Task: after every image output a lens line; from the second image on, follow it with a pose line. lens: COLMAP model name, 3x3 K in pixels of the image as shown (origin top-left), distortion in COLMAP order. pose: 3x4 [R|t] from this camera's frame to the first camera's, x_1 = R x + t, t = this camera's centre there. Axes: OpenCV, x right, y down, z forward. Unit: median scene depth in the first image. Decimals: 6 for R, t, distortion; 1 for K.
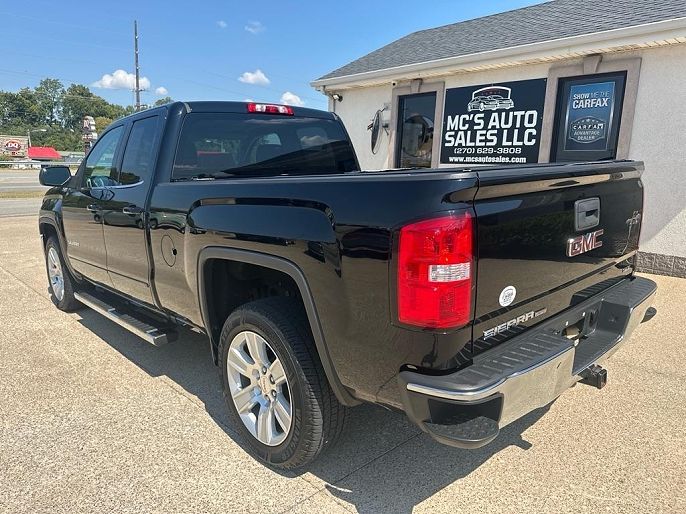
lens RADIAL K [[506.2, 0, 346.4], [0, 506.2, 259.3], [0, 0, 1]] dist [-0.002152, 0.000997]
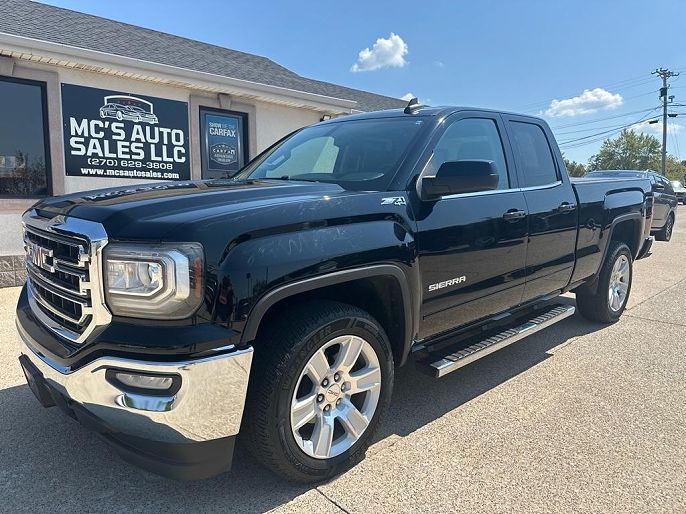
lens RADIAL K [[506.2, 0, 346.4], [0, 506.2, 259.3], [0, 0, 1]] dist [-0.002152, 0.000997]
pose [[-0.001669, -0.131873, 0.991265, -0.680359], [0.166948, 0.977318, 0.130299, -0.100622], [-0.985964, 0.165707, 0.020385, 0.632013]]
